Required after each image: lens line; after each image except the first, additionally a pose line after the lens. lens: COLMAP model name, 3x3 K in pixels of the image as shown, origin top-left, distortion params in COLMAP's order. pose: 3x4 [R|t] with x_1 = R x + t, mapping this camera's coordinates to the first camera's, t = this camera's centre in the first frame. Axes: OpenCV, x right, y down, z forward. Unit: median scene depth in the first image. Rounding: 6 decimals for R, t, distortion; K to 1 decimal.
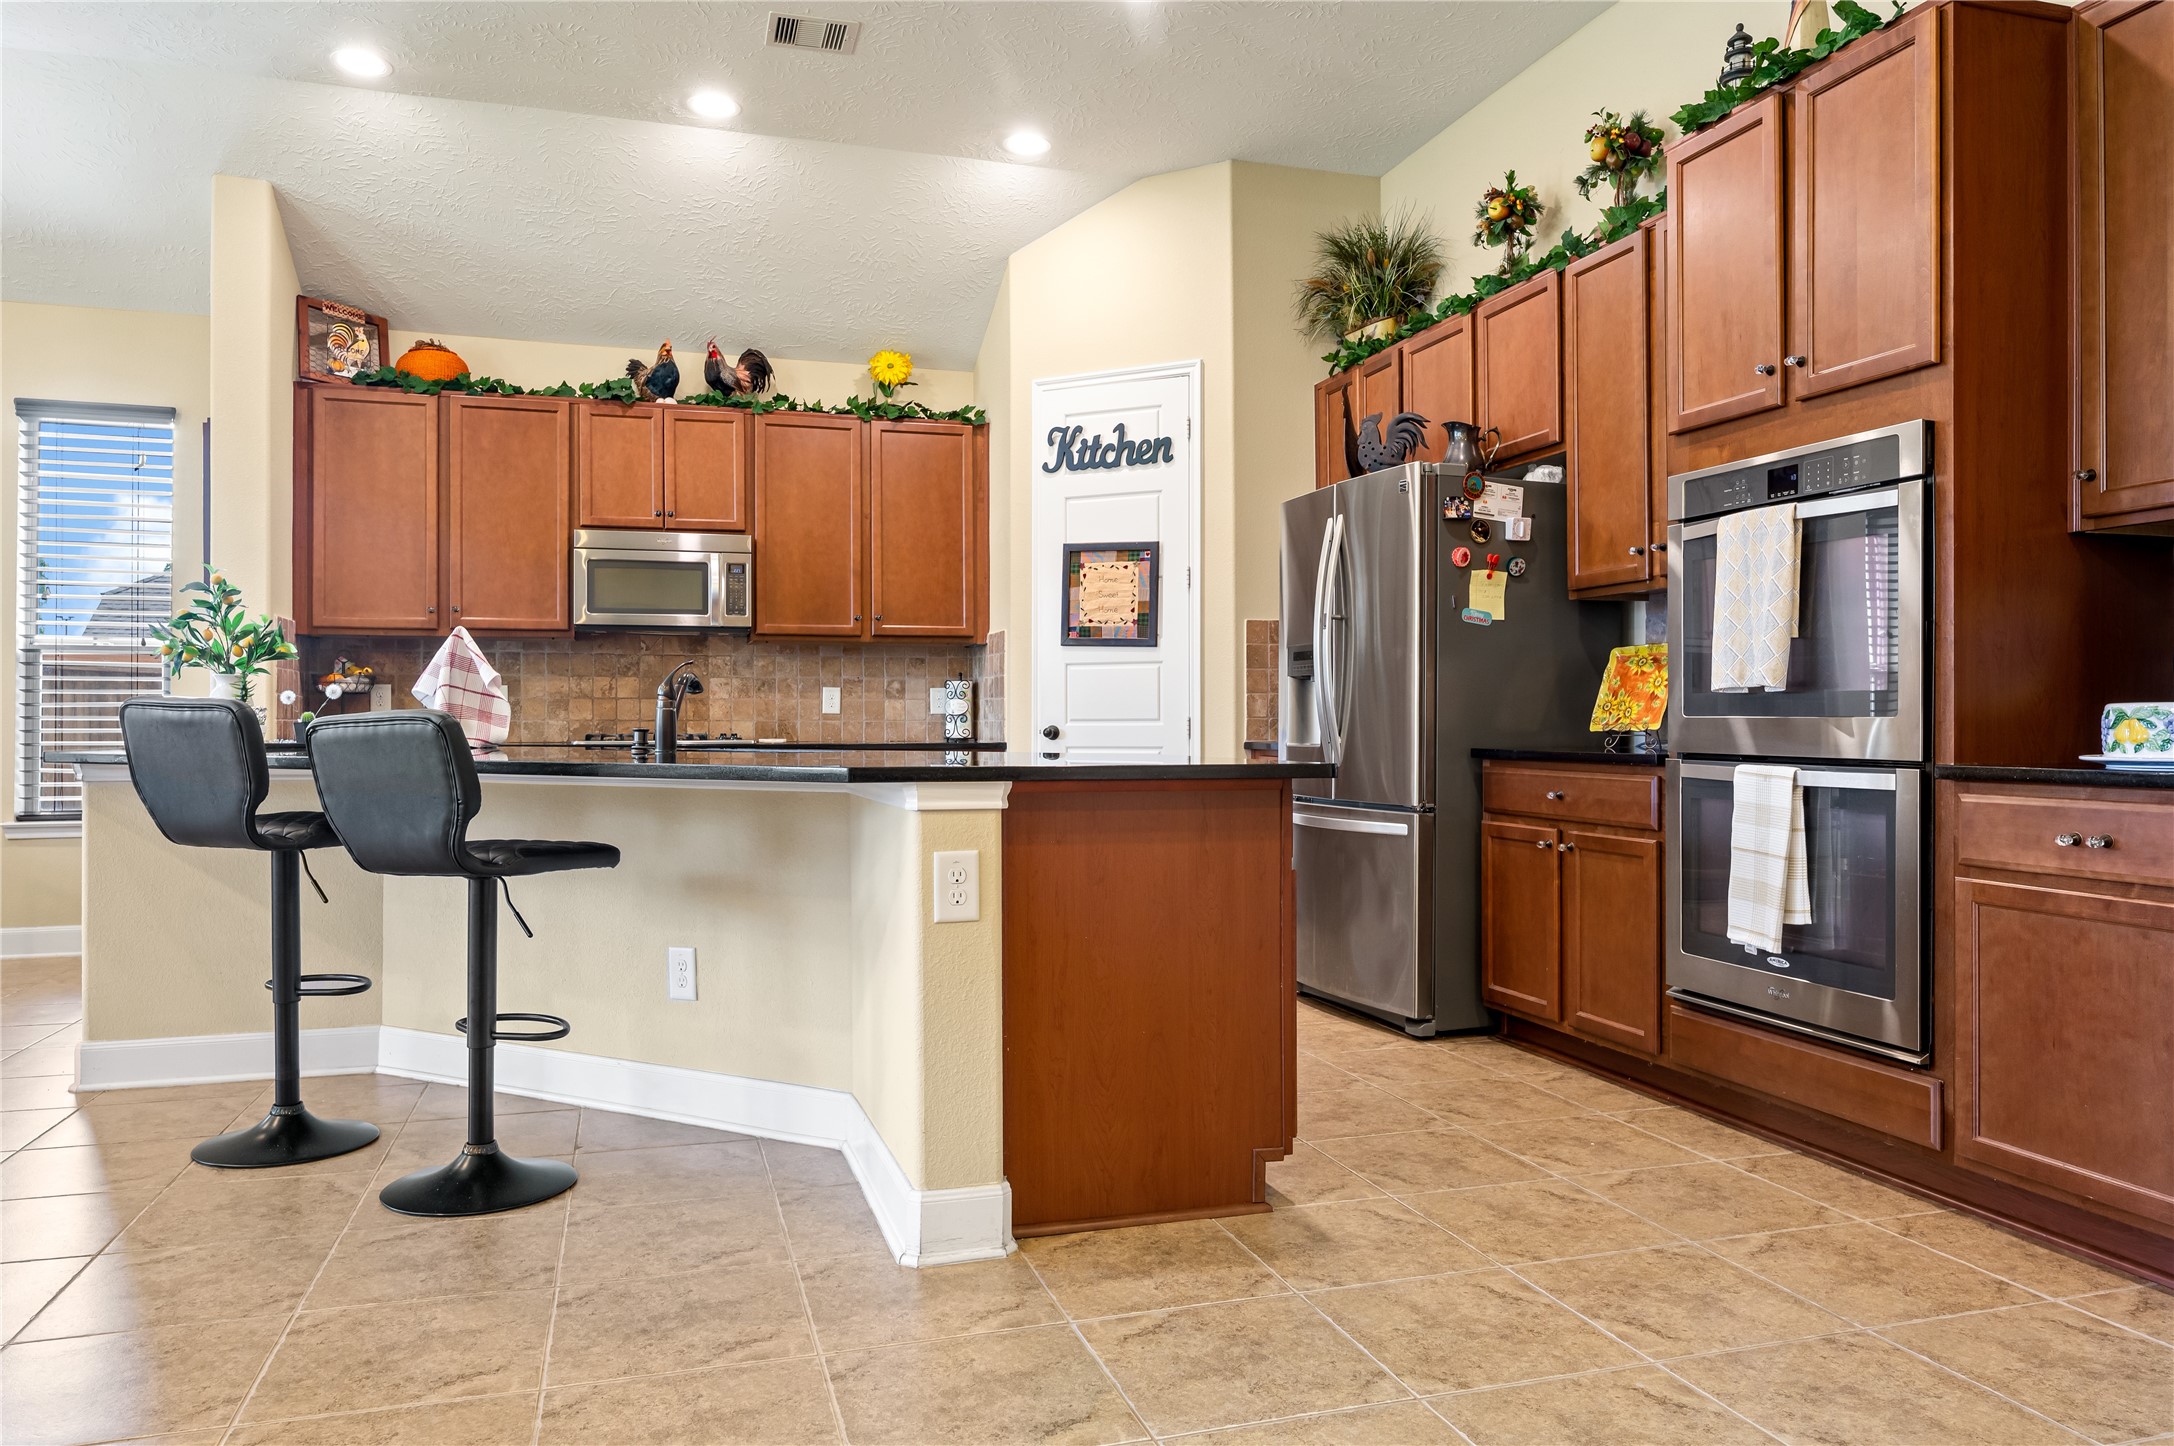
lens RADIAL K [[1461.7, 0, 1088.5], [0, 1461.7, 715.2], [0, 0, 1]] dist [0.002695, 0.001951]
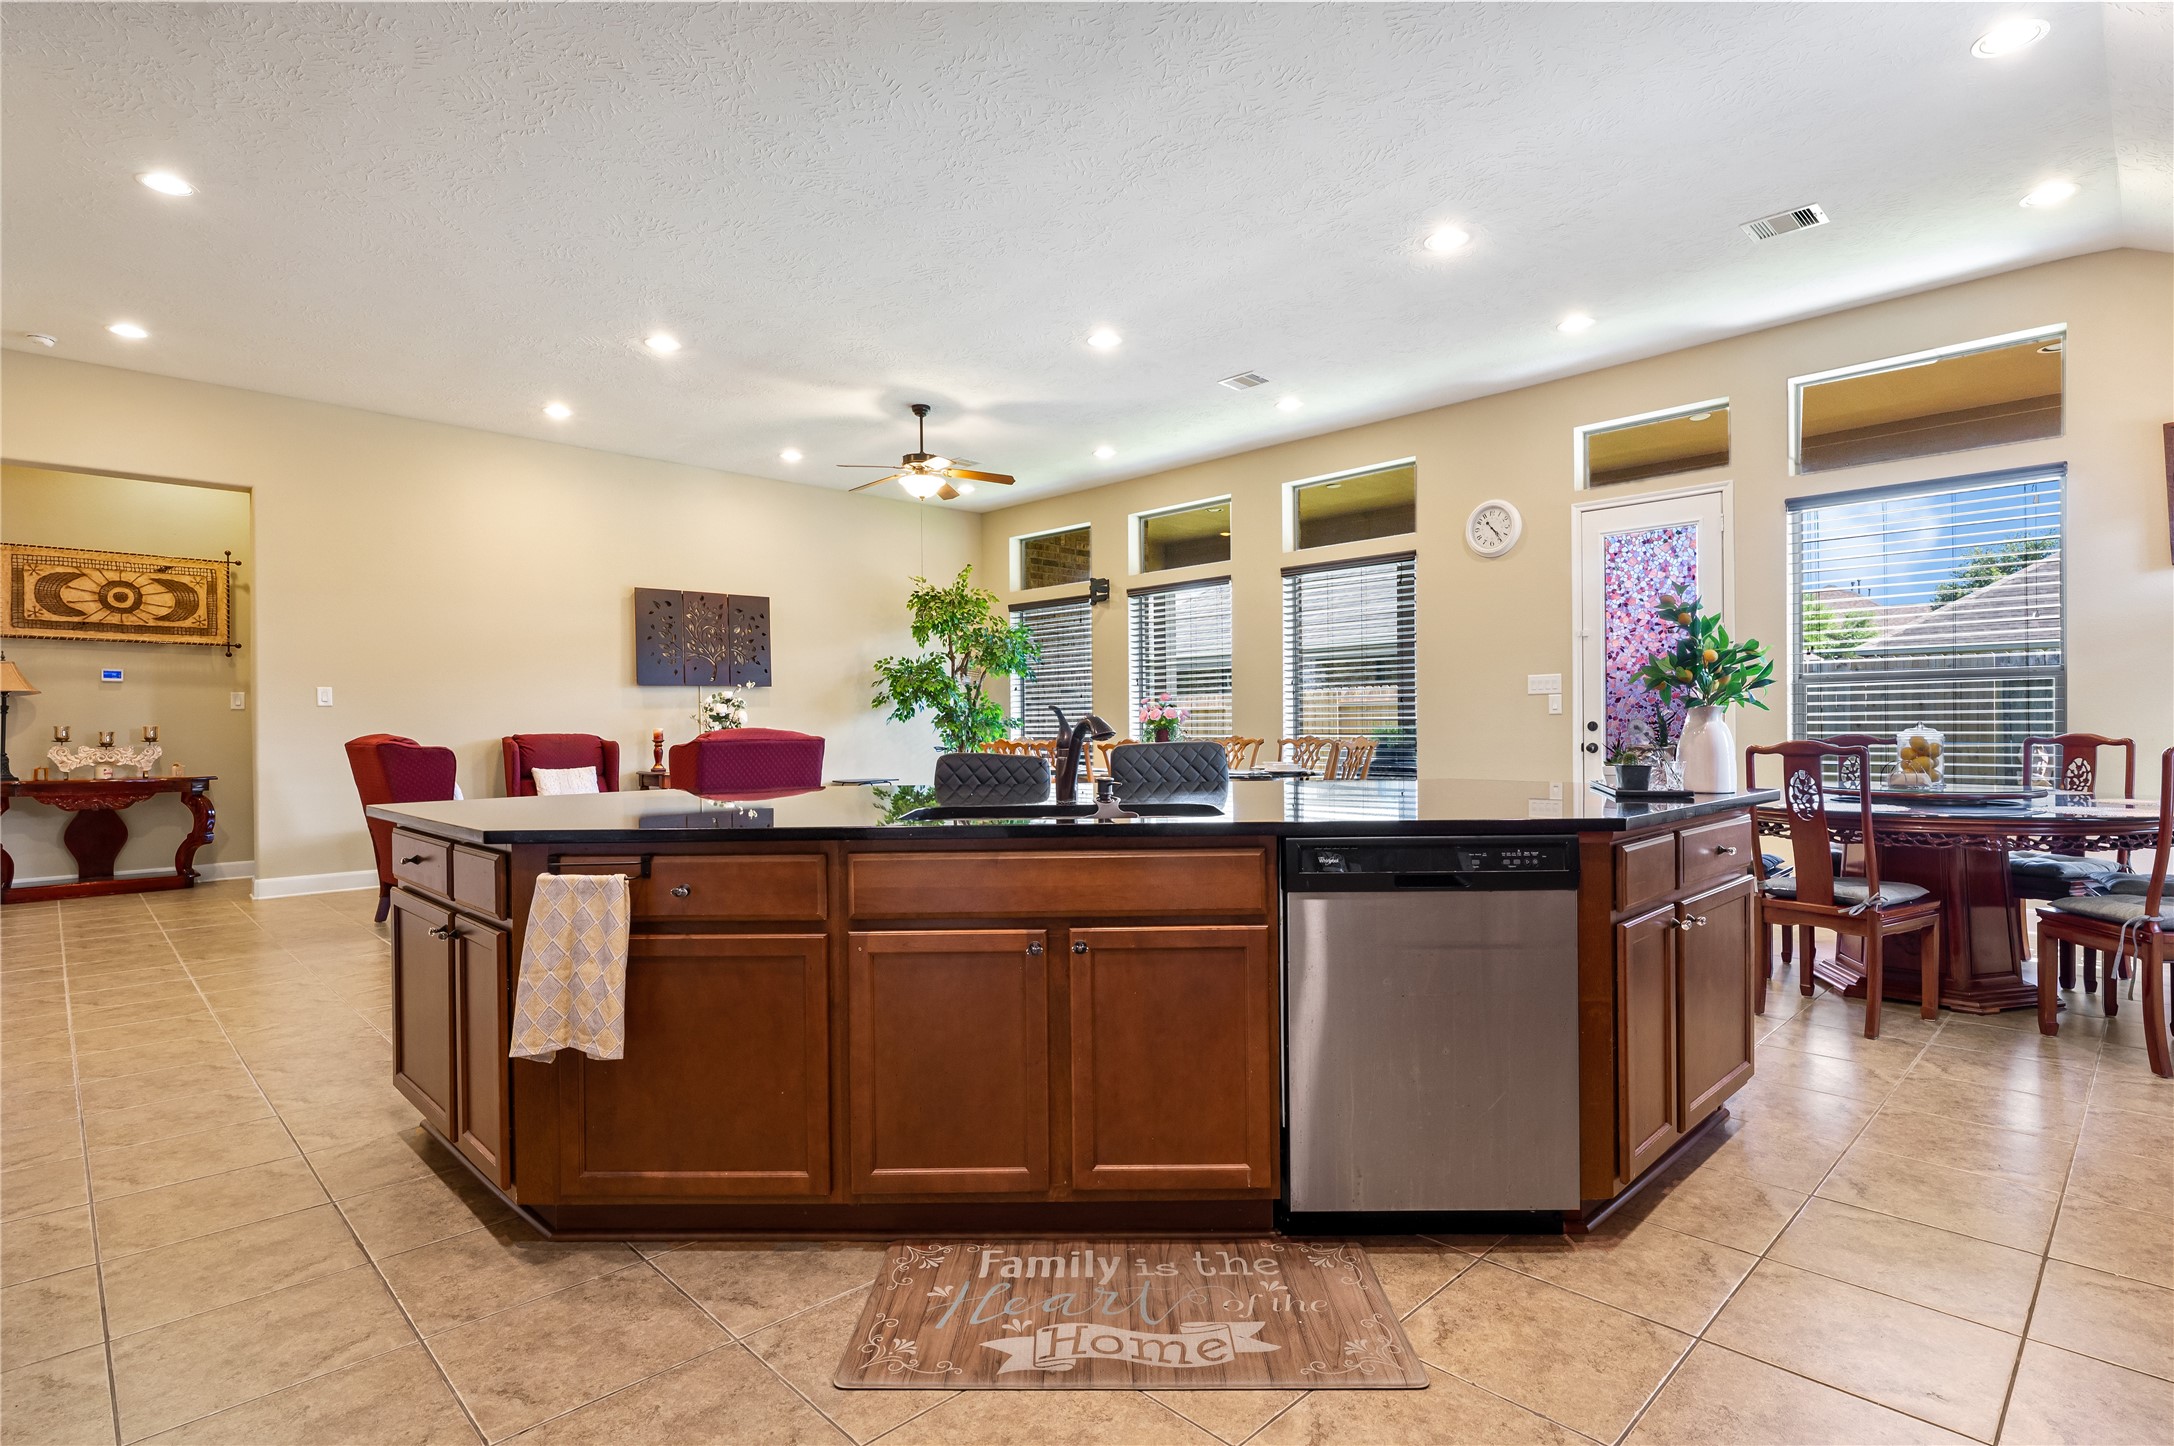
lens RADIAL K [[1085.0, 0, 1073.9], [0, 1085.0, 727.7], [0, 0, 1]] dist [-0.004648, -0.000715]
pose [[-0.892624, 0.010339, -0.450684, 0.014748], [0.014346, 0.999882, -0.005476, -0.011351], [0.450574, -0.011353, -0.892667, 1.040936]]
